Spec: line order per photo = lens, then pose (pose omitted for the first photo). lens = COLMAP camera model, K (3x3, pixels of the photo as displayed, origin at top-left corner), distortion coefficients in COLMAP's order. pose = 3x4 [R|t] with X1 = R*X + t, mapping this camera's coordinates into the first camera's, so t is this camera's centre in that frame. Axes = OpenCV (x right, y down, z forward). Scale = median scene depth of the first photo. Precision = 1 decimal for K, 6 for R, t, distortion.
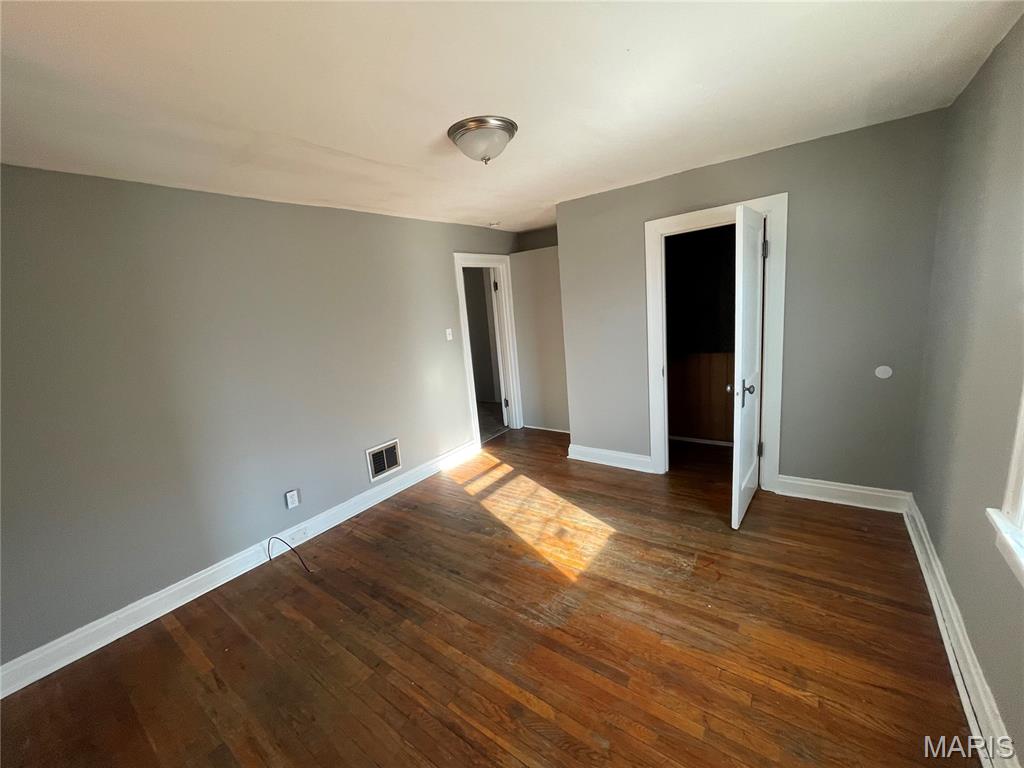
lens RADIAL K [[414.1, 0, 510.8], [0, 414.1, 382.8], [0, 0, 1]] dist [0.002593, 0.000167]
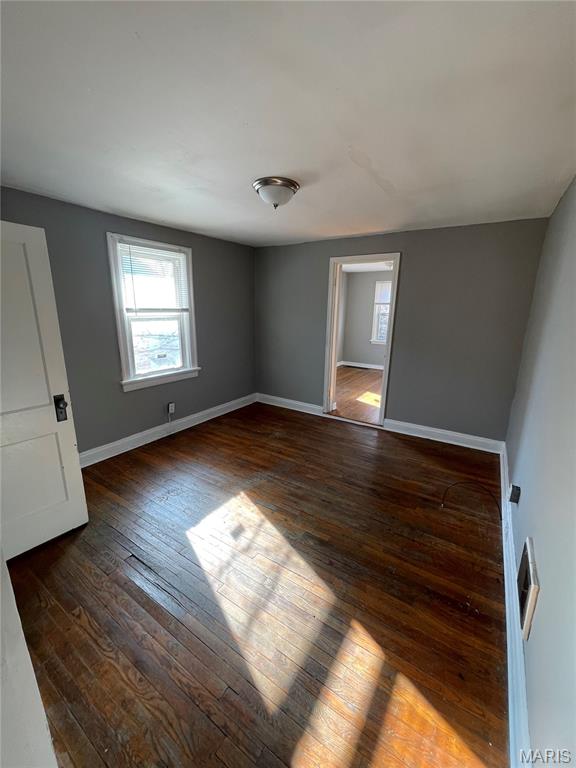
lens RADIAL K [[310.6, 0, 289.7], [0, 310.6, 381.6], [0, 0, 1]] dist [0.002593, 0.000167]
pose [[-0.995566, 0.088183, -0.032737, -0.018841], [0.065949, 0.902529, 0.425550, -0.351719], [0.067072, 0.421504, -0.904343, 1.807357]]
